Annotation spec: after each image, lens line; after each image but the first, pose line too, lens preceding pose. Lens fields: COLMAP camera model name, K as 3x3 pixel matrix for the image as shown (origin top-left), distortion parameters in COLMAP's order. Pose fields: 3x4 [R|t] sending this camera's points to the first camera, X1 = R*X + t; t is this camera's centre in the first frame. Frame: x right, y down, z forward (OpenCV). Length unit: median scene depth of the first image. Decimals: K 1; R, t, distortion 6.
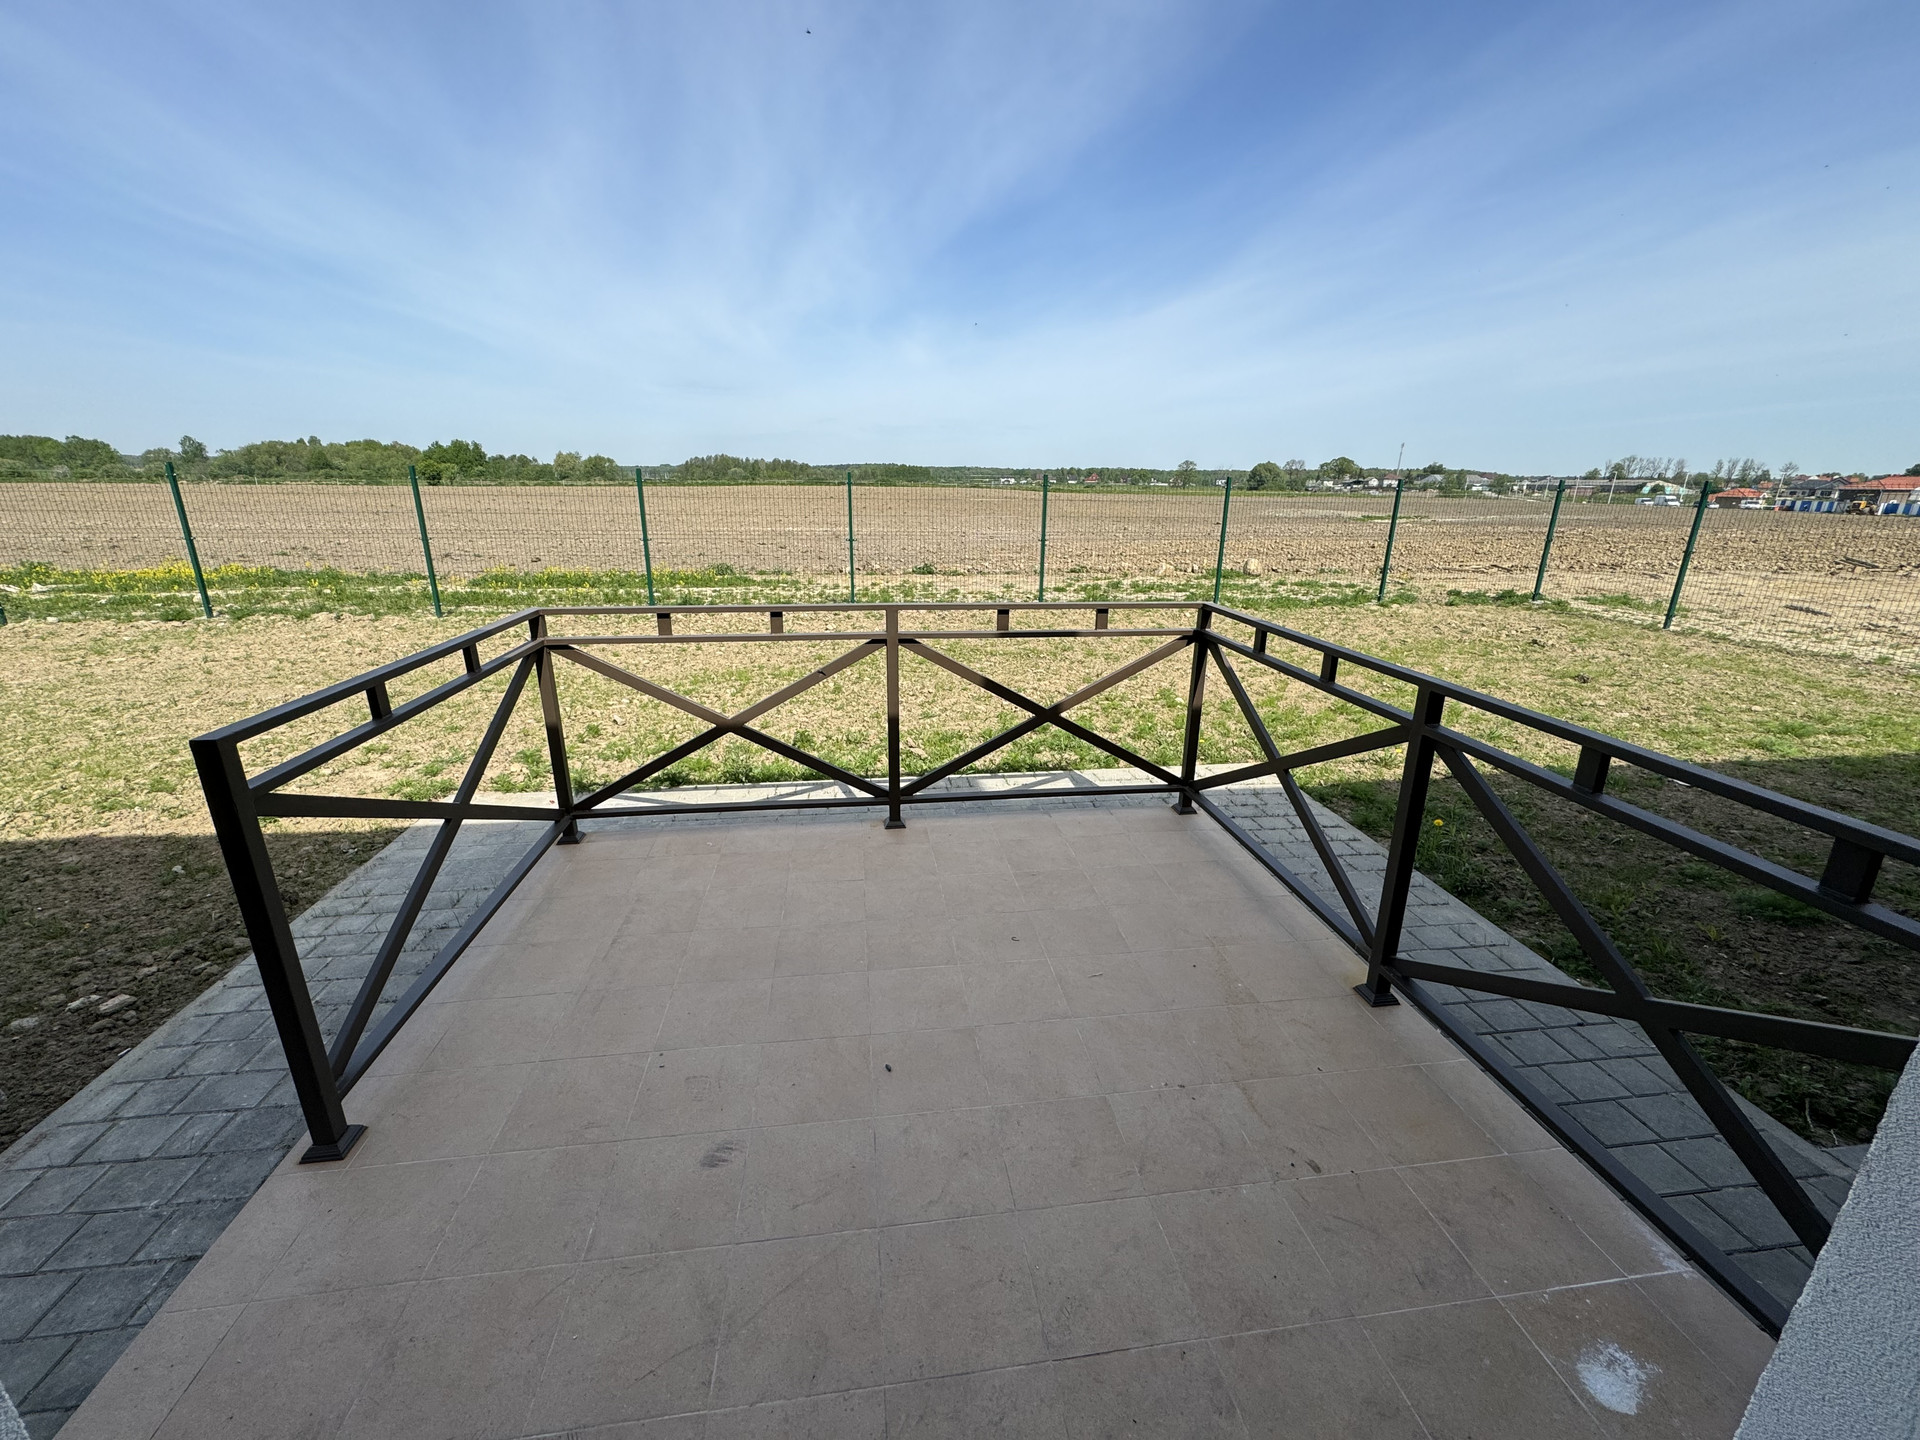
lens RADIAL K [[763.5, 0, 957.0], [0, 763.5, 720.3], [0, 0, 1]] dist [-0.001741, 0.000719]
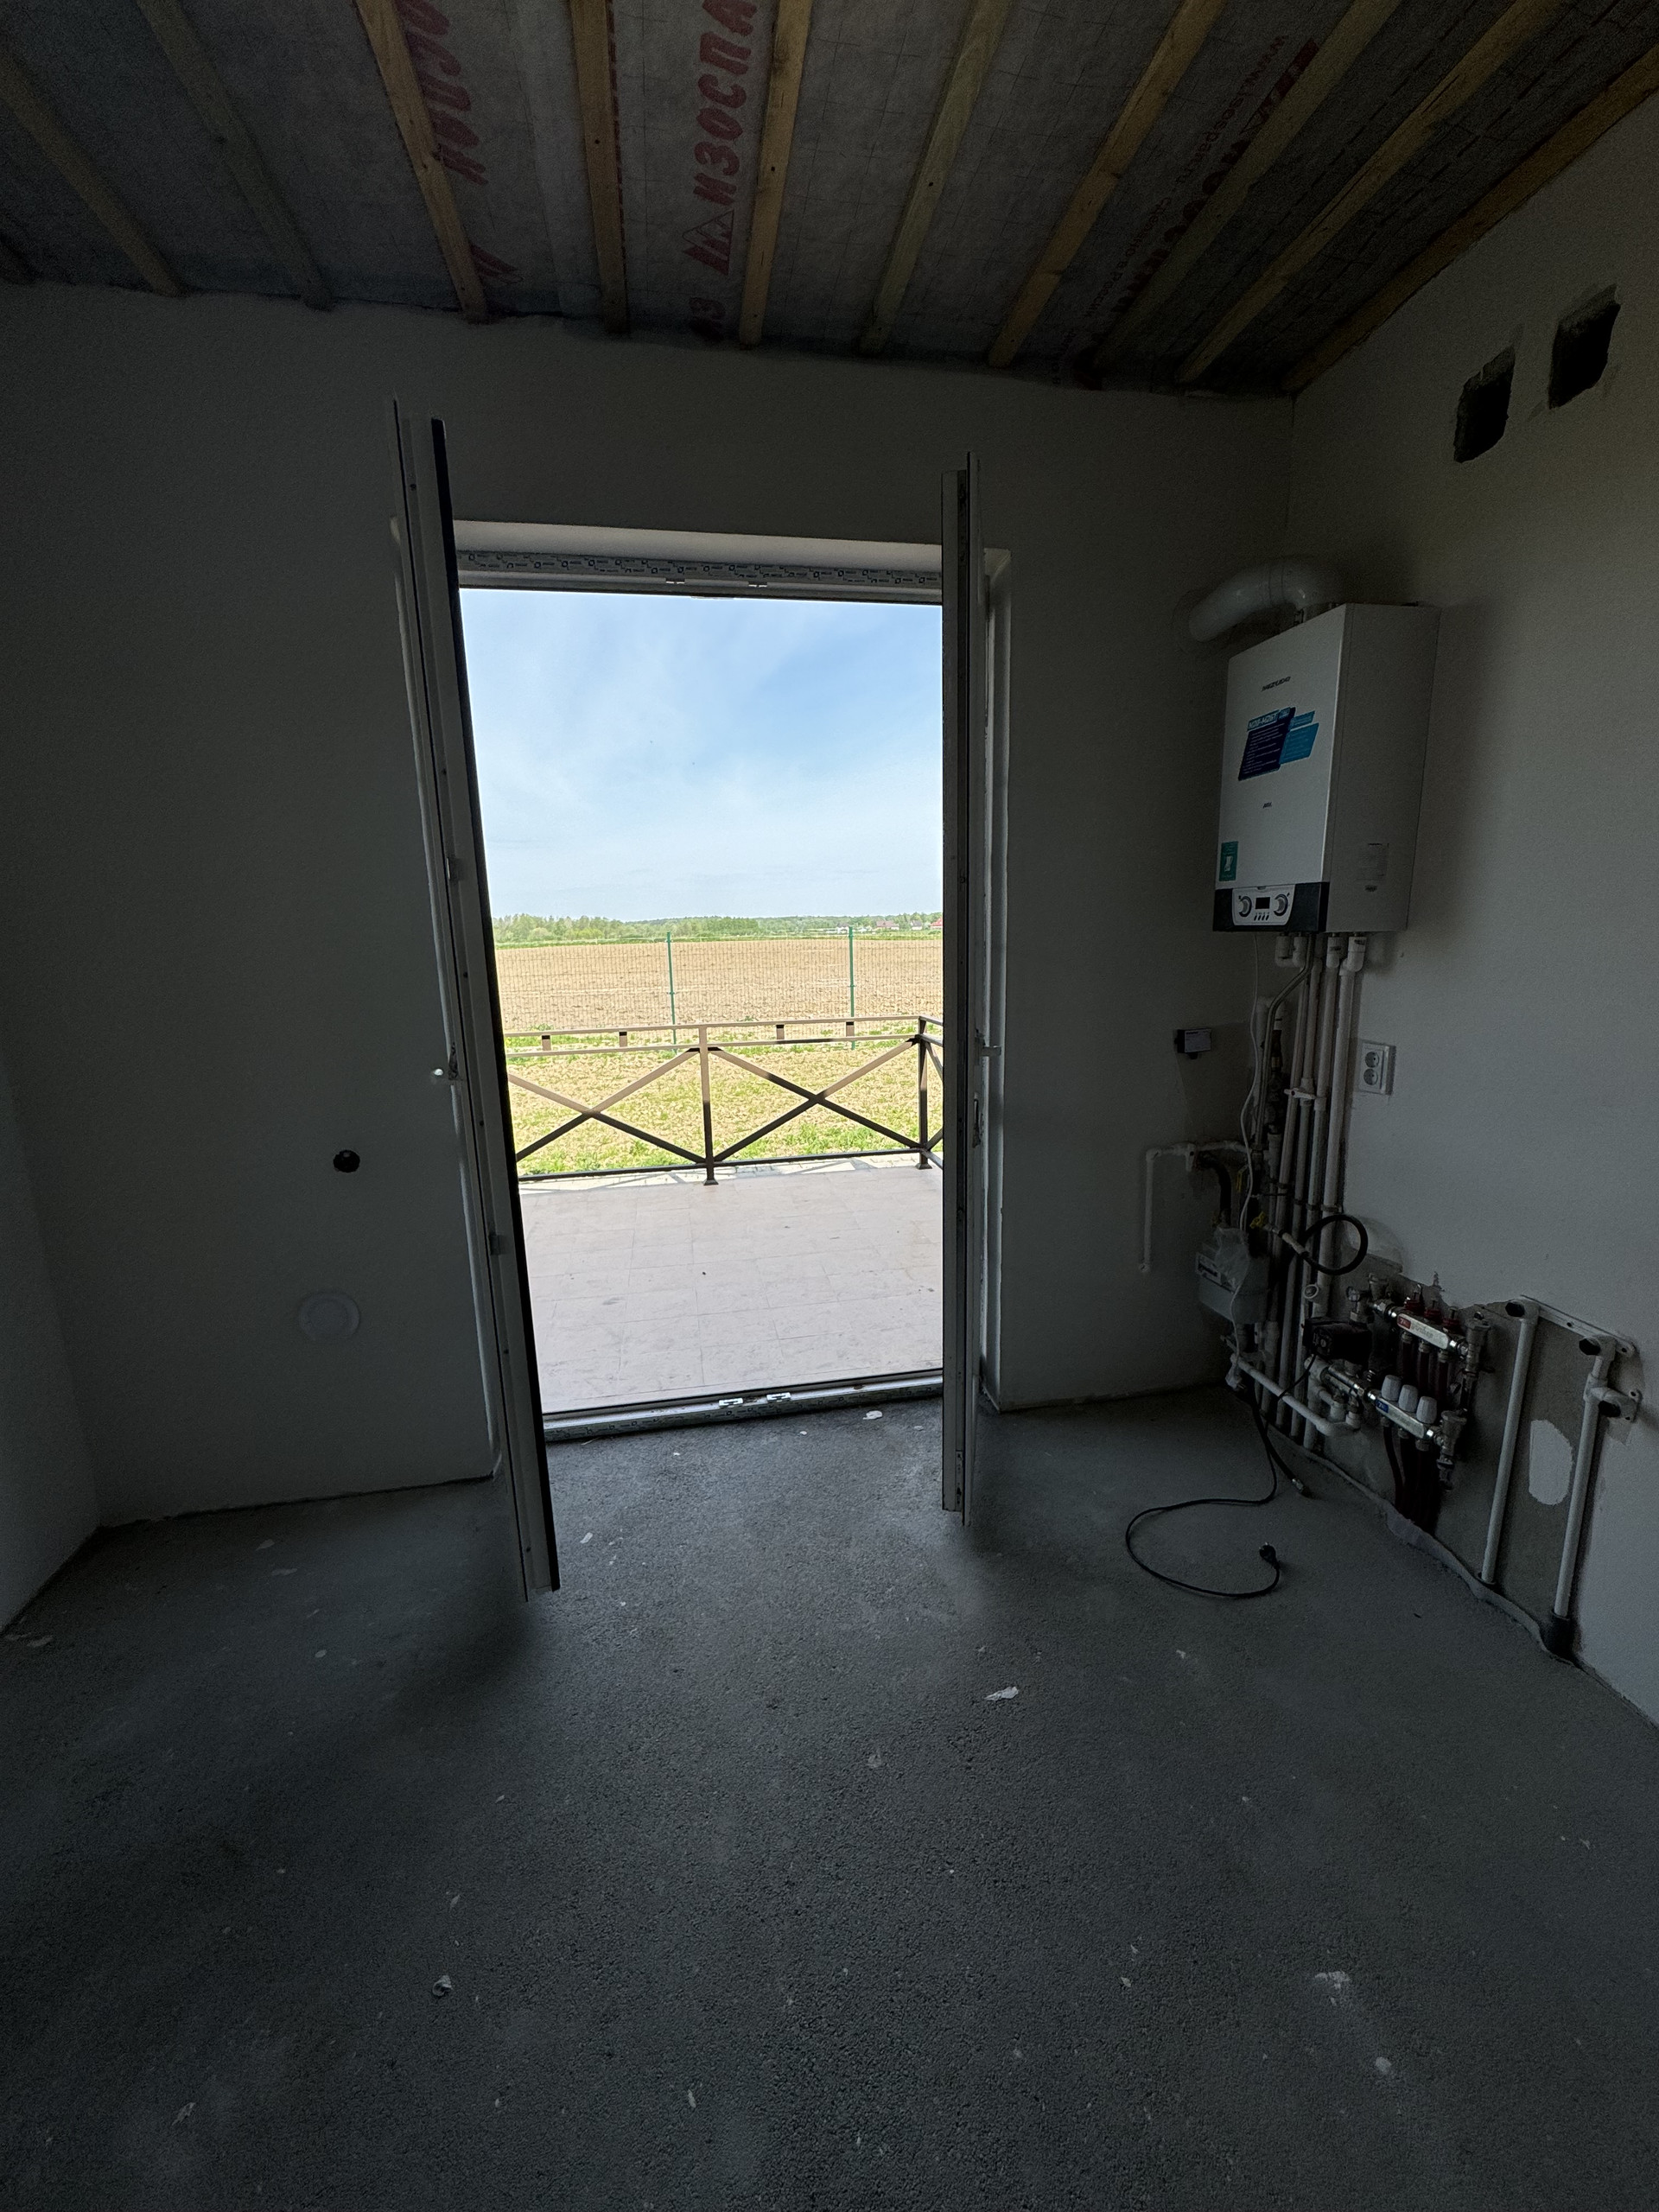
lens RADIAL K [[879.7, 0, 829.5], [0, 879.7, 1106.0], [0, 0, 1]] dist [-0.001741, 0.000719]
pose [[0.998196, -0.047330, 0.036933, 0.082048], [0.051041, 0.992946, -0.107022, 0.181099], [-0.031607, 0.108714, 0.993571, -0.609304]]
